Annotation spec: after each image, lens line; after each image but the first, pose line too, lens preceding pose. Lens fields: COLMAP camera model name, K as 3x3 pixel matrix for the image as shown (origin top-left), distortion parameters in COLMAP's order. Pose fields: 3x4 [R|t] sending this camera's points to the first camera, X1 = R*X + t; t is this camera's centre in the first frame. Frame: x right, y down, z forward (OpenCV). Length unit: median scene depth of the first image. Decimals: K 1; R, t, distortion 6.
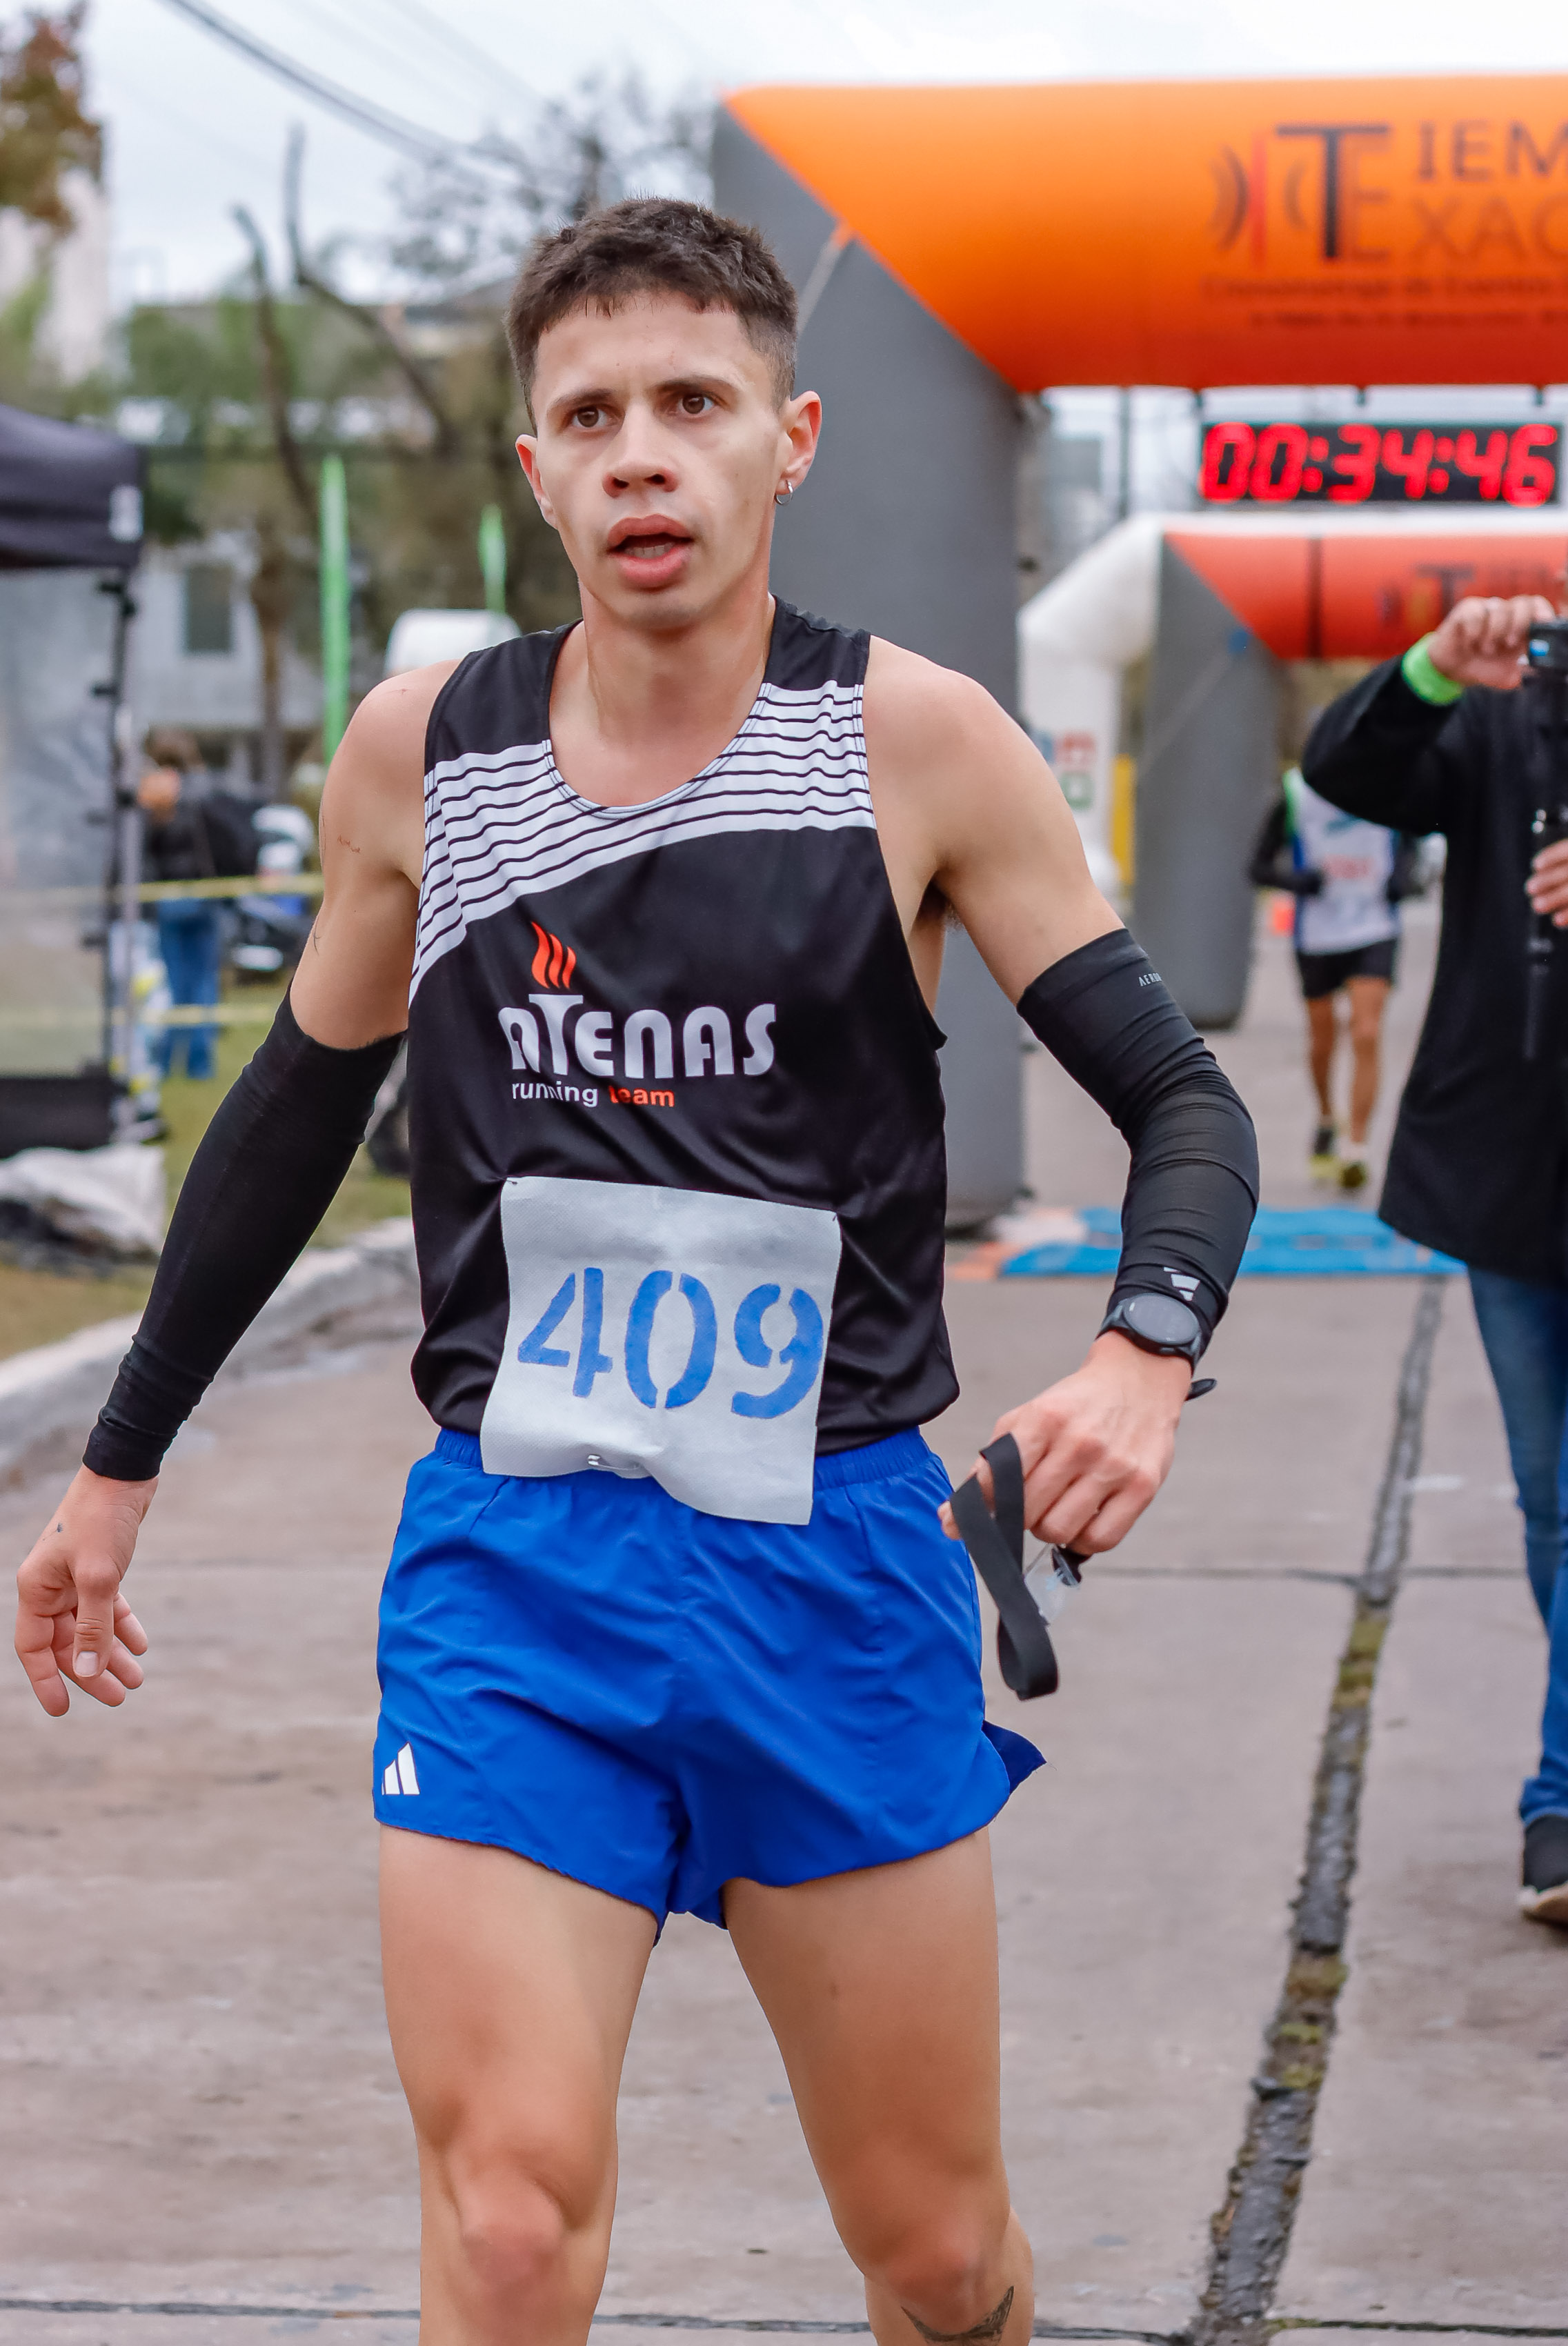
lens RADIAL K [[6252.9, 0, 784.0], [0, 6252.9, 1173.0], [0, 0, 1]] dist [0.063454, -0.349205]
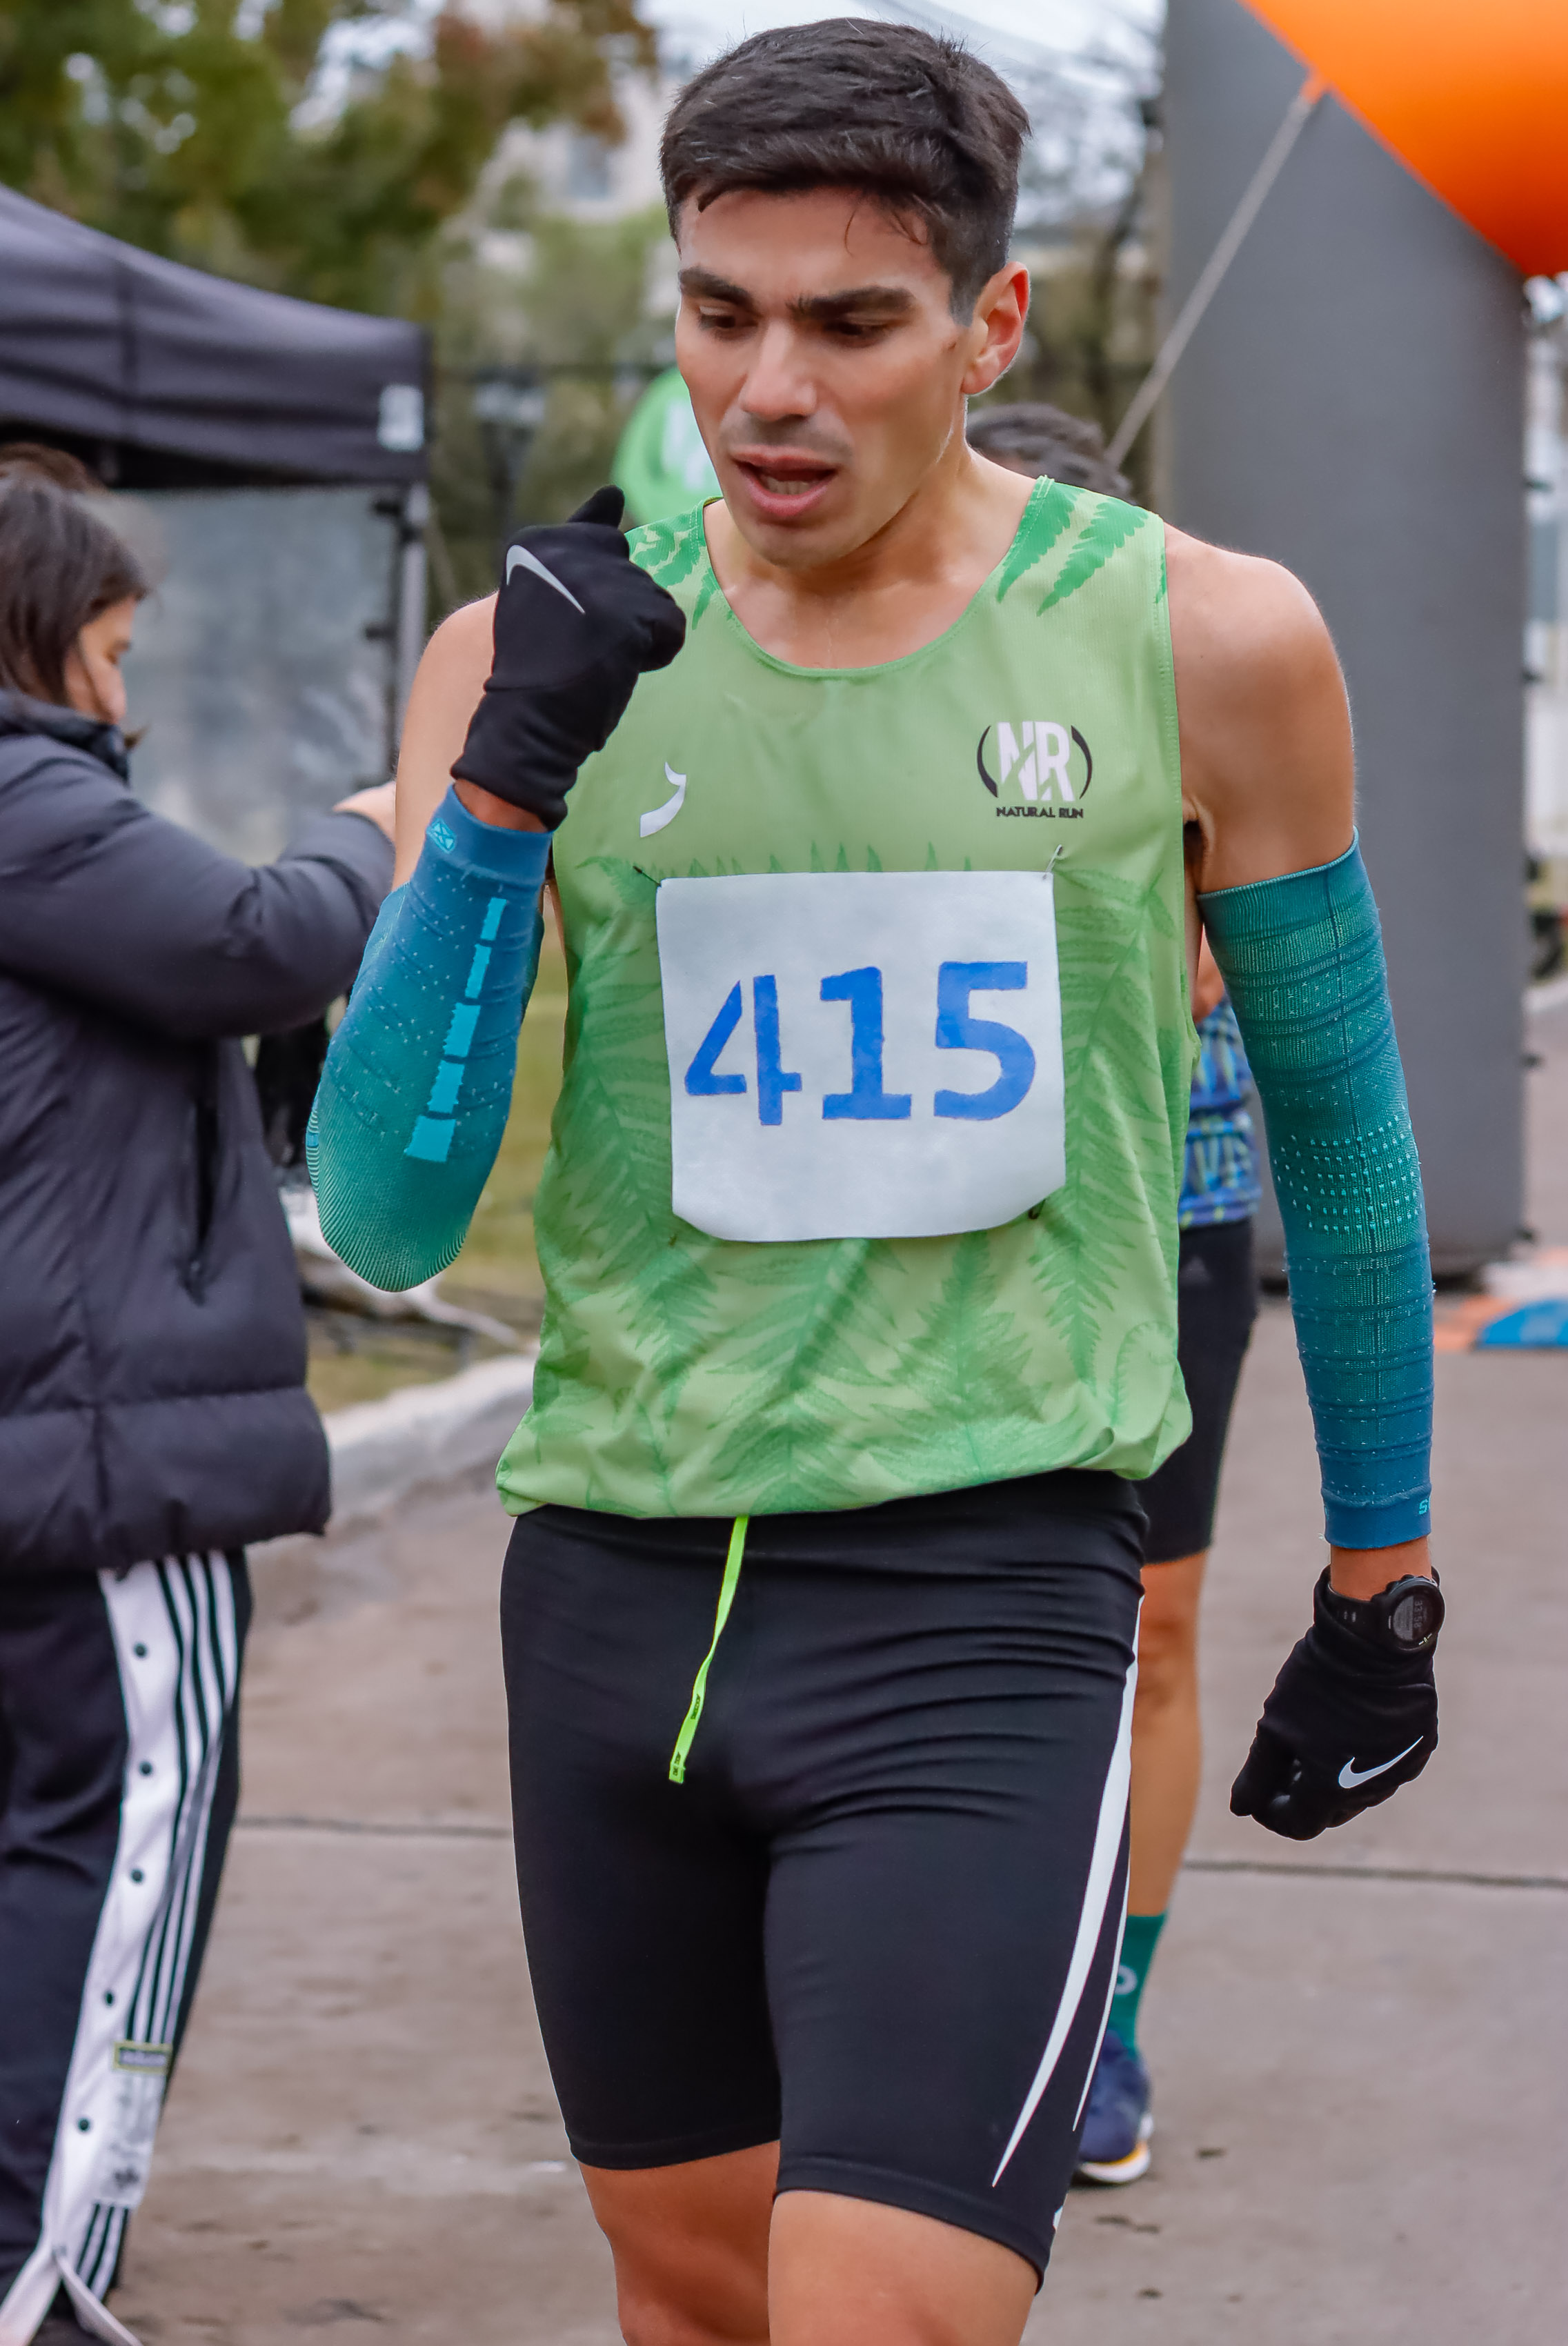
lens RADIAL K [[6252.9, 0, 784.0], [0, 6252.9, 1173.0], [0, 0, 1]] dist [0.063454, -0.349205]
pose [[0.994184, 0.018021, -0.106173, 0.028955], [-0.016527, 0.999752, 0.014932, -0.016167], [0.106416, -0.013090, 0.994236, 0.156267]]
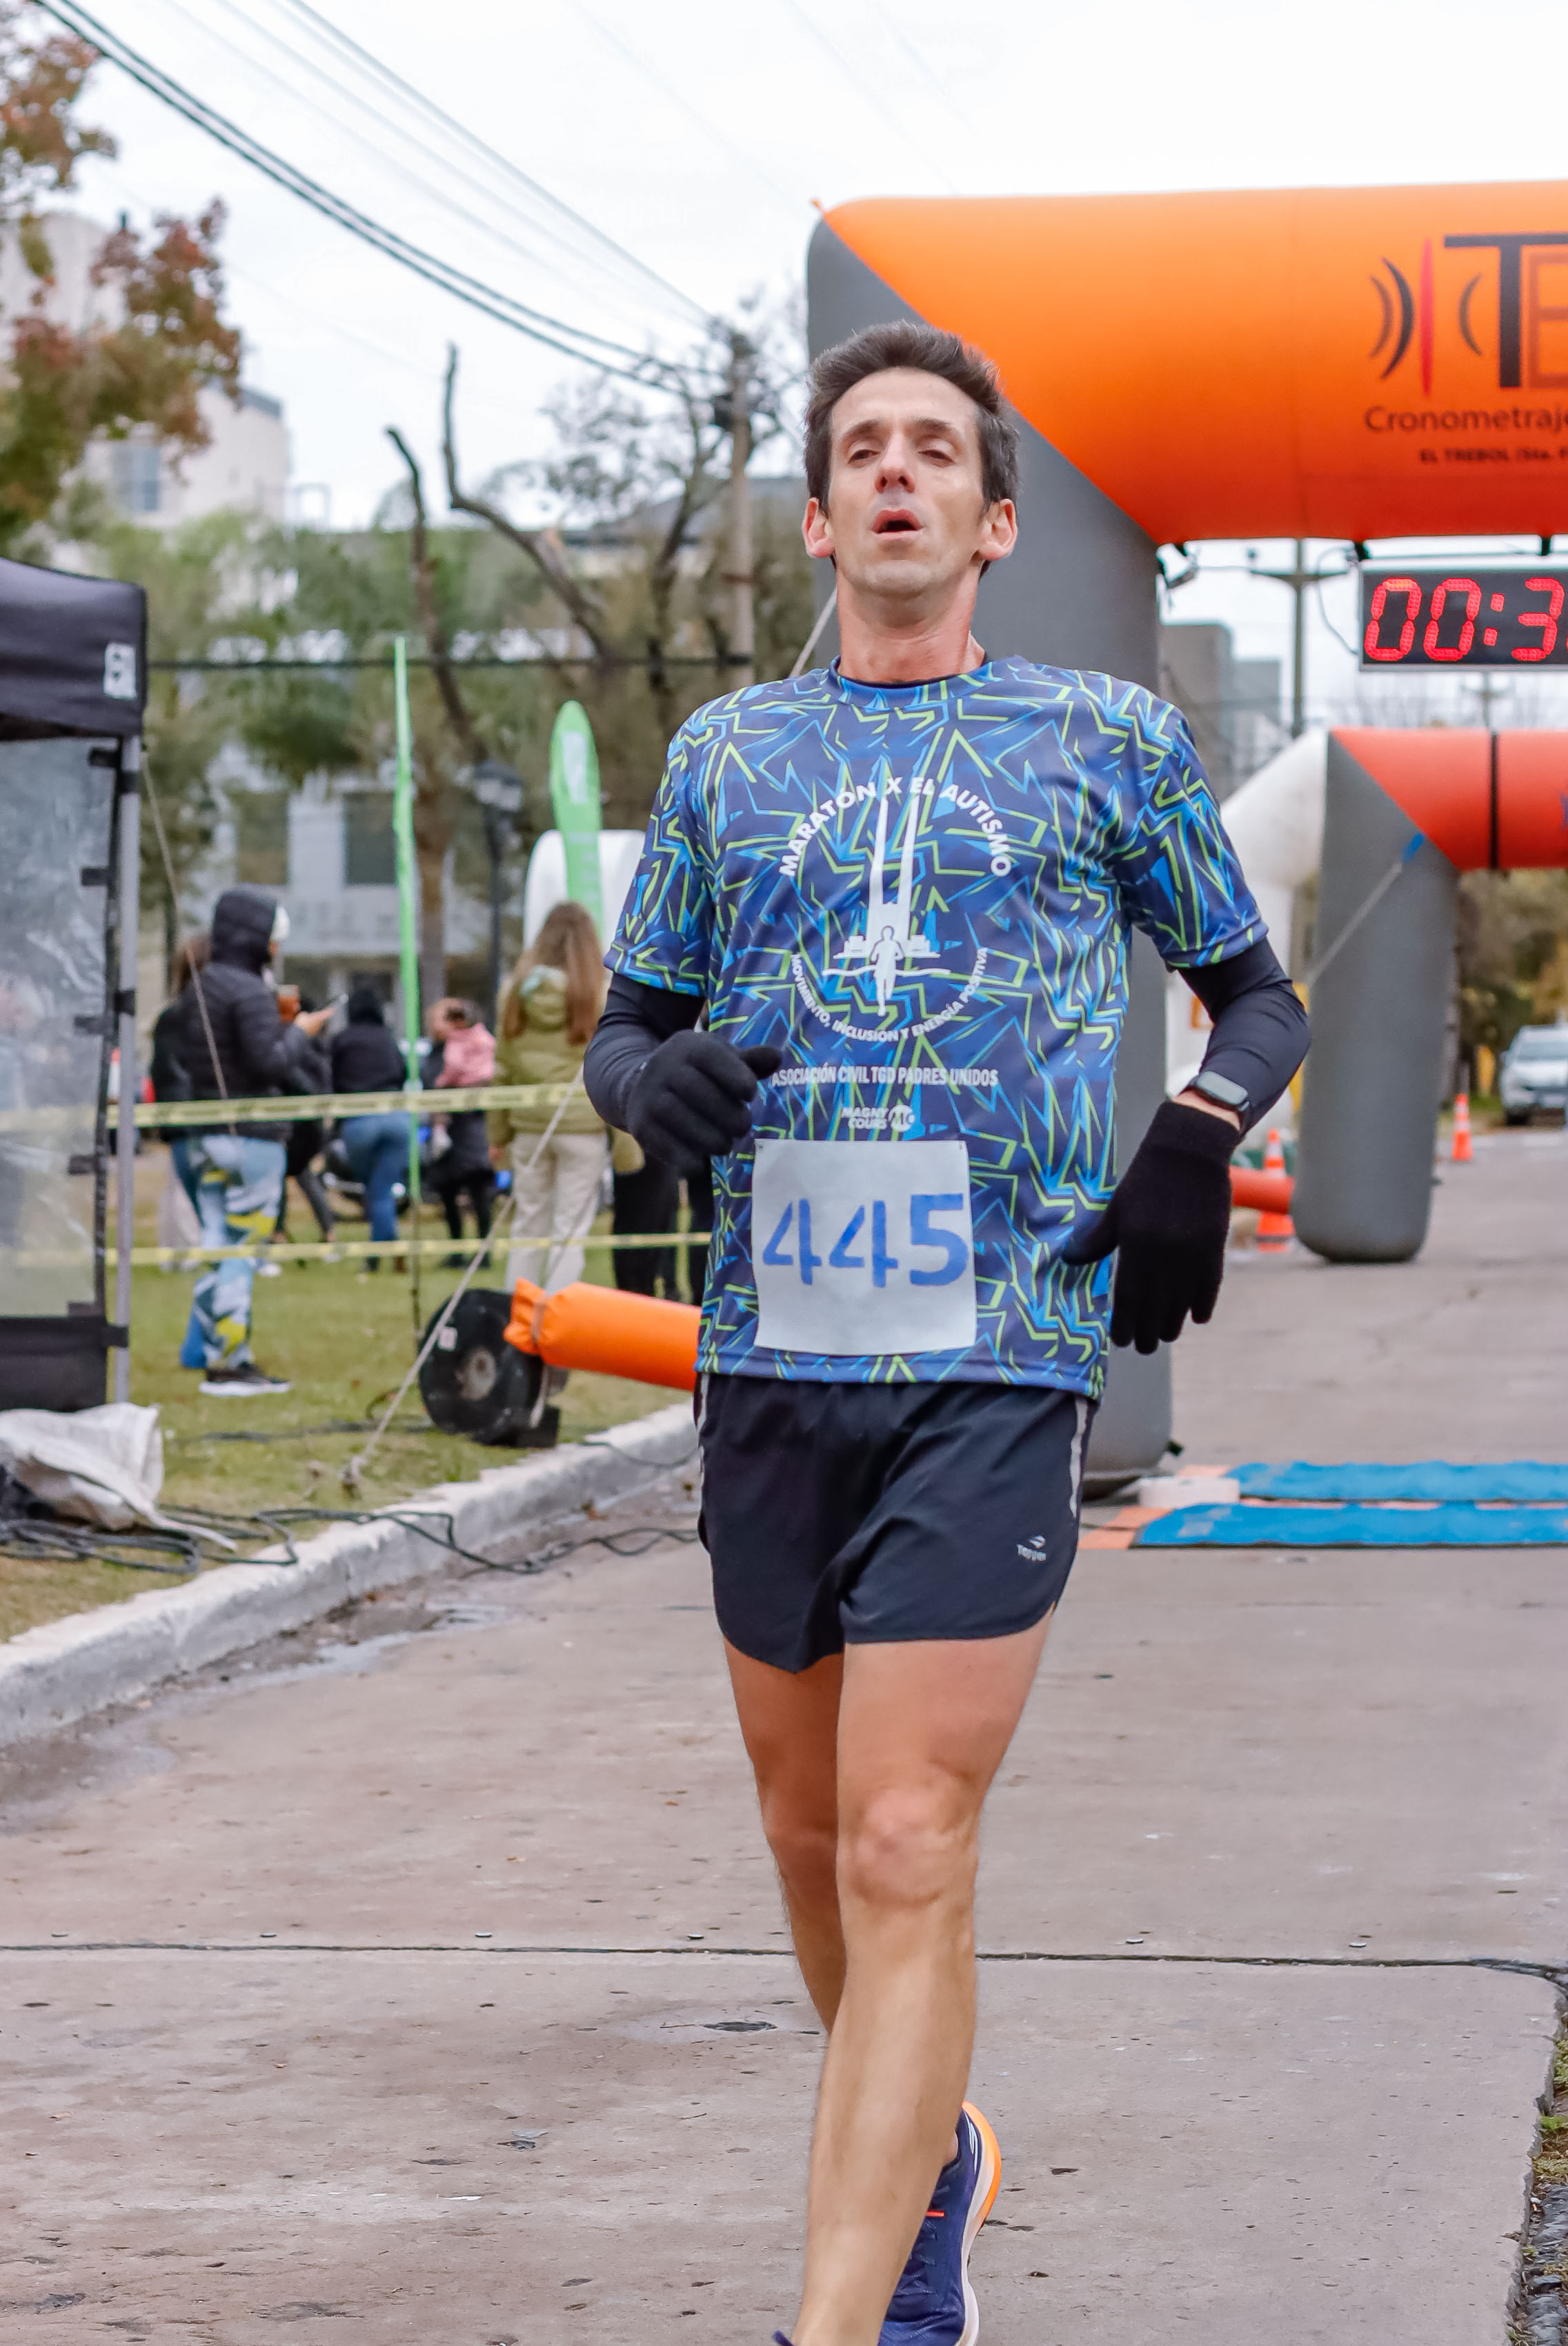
lens RADIAL K [[6252.9, 0, 784.0], [0, 6252.9, 1173.0], [0, 0, 1]] dist [0.063454, -0.349205]
pose [[0.999568, -0.005636, -0.028846, 0.009897], [0.004564, 0.999301, -0.037092, -0.002920], [0.029035, 0.036944, 0.998895, 0.117957]]
